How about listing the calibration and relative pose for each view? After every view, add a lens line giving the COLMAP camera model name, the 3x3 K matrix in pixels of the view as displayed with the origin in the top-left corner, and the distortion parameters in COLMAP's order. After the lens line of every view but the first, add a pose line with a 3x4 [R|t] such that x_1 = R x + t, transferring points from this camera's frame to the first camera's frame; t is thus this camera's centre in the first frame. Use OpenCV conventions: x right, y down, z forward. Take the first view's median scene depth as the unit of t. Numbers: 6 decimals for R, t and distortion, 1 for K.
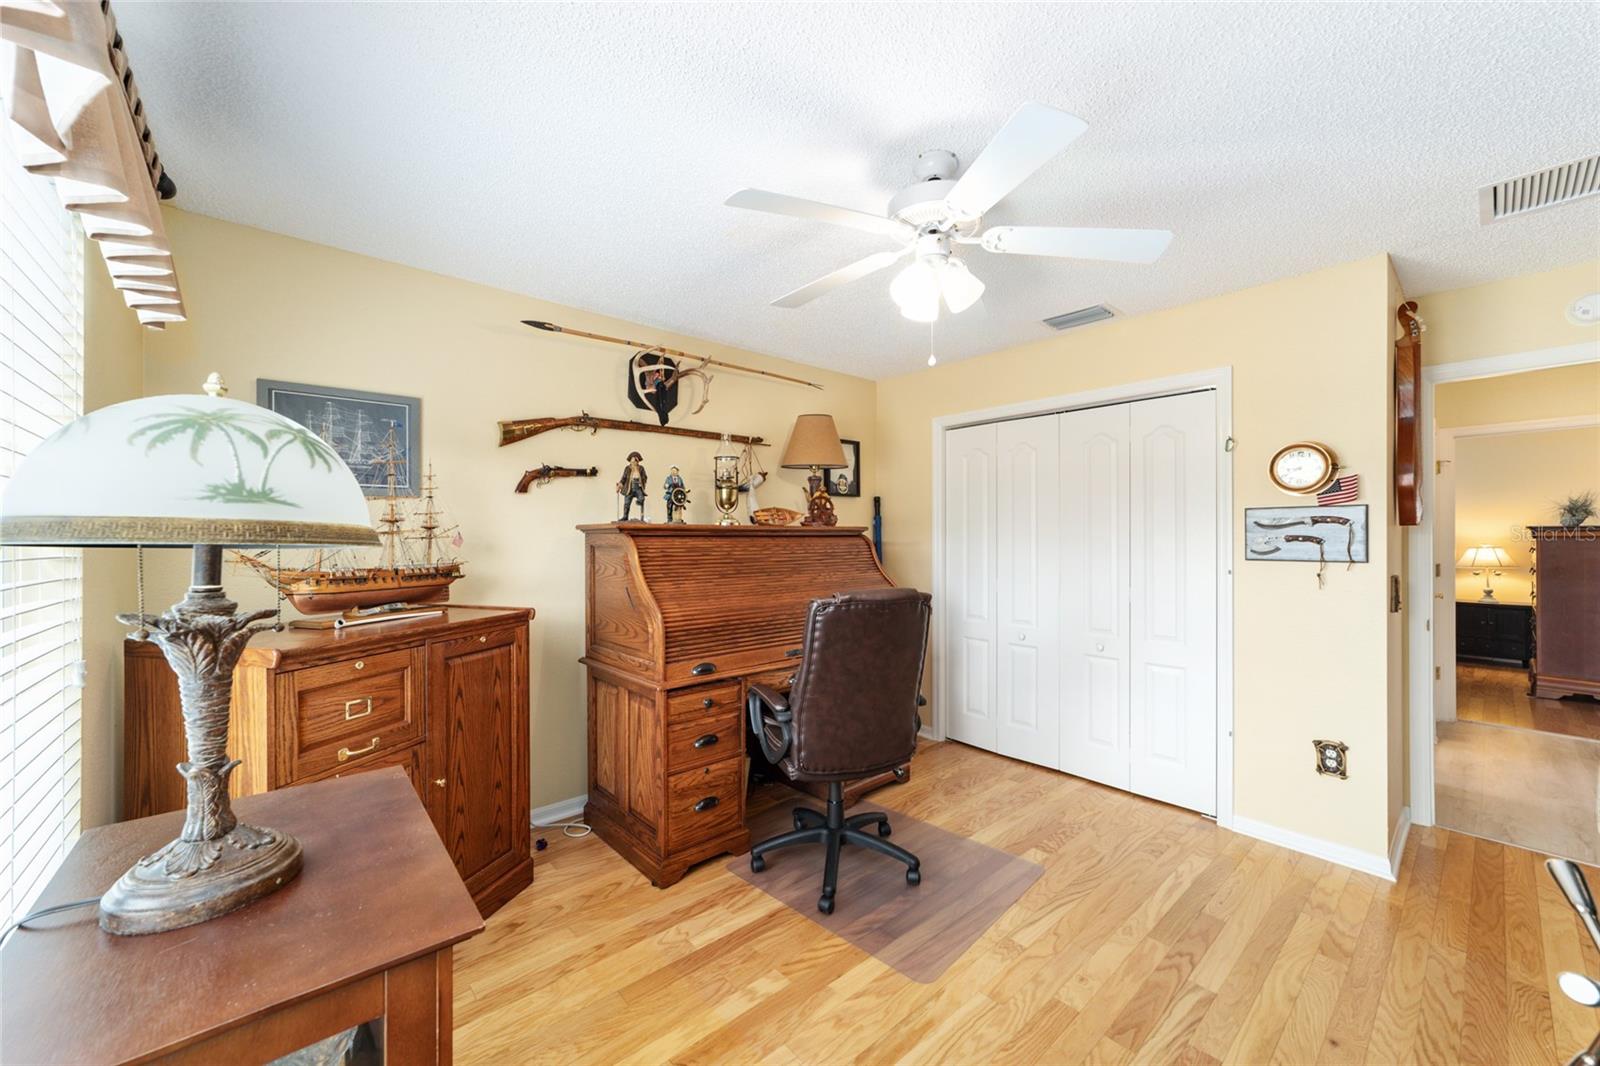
lens RADIAL K [[611.8, 0, 793.7], [0, 611.8, 535.9], [0, 0, 1]] dist [-0.018420, 0.009358]
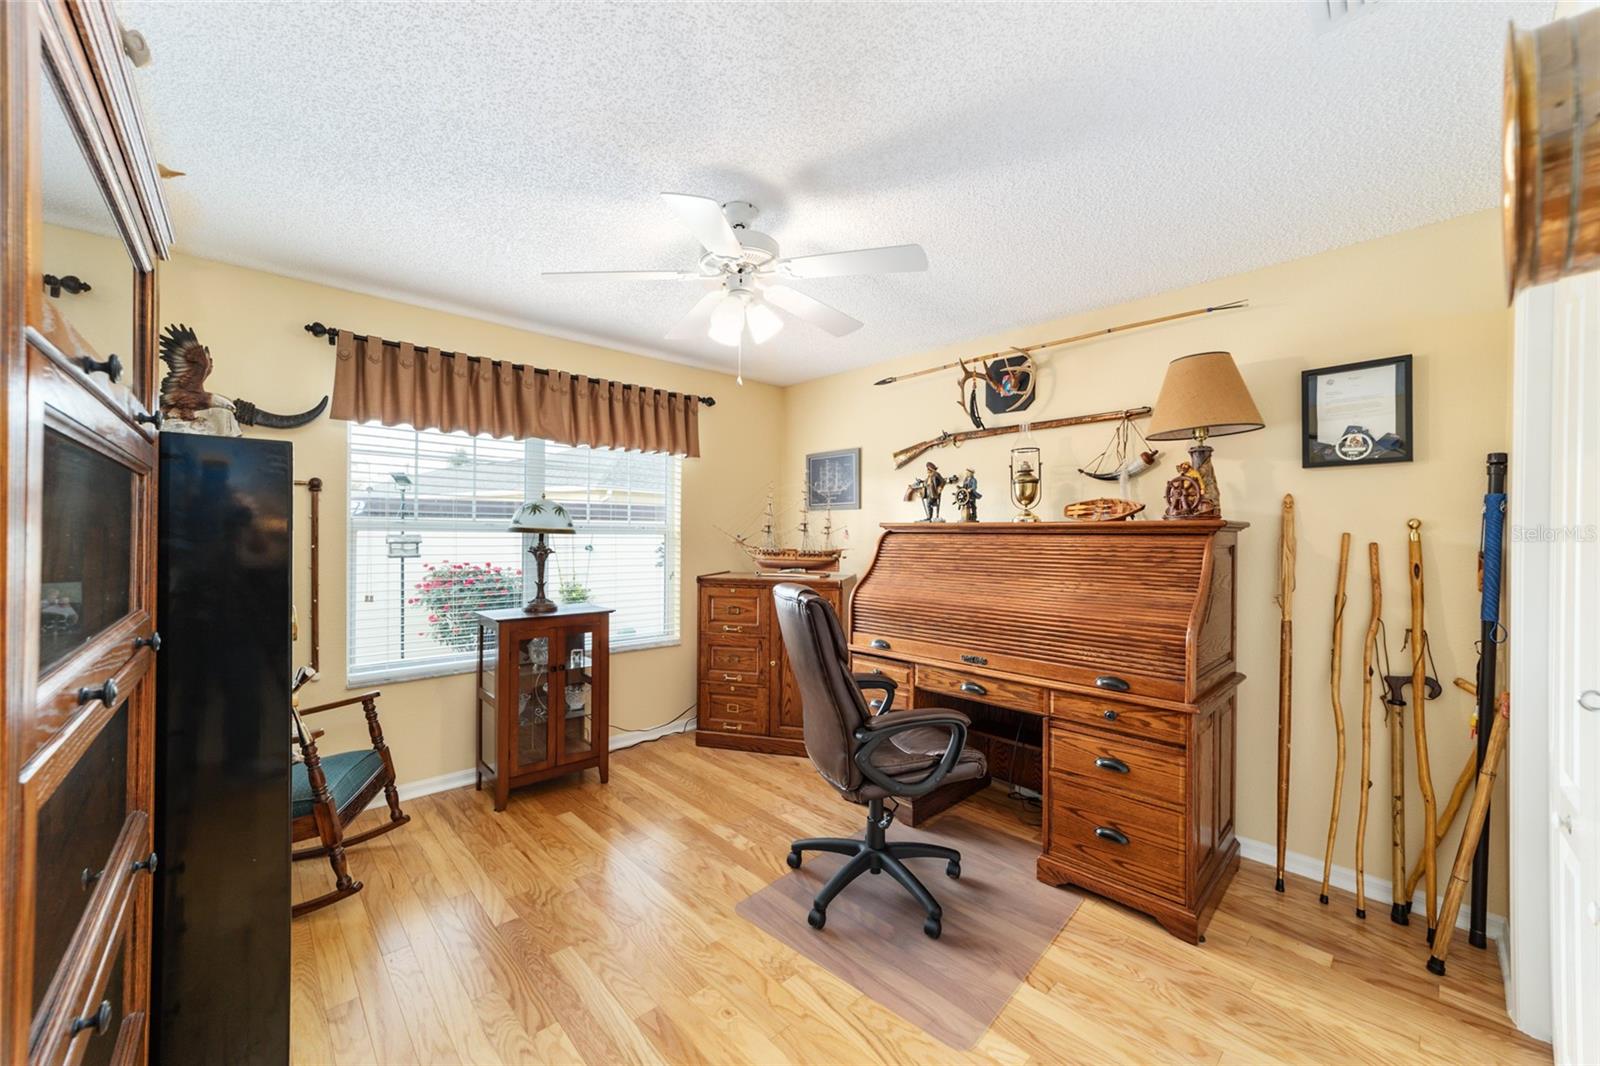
lens RADIAL K [[611.8, 0, 793.7], [0, 611.8, 535.9], [0, 0, 1]] dist [-0.018420, 0.009358]
pose [[0.033849, 0.005533, -0.999412, 0.919688], [-0.007158, 0.999960, 0.005293, 0.001361], [0.999401, 0.006974, 0.033887, 0.700663]]
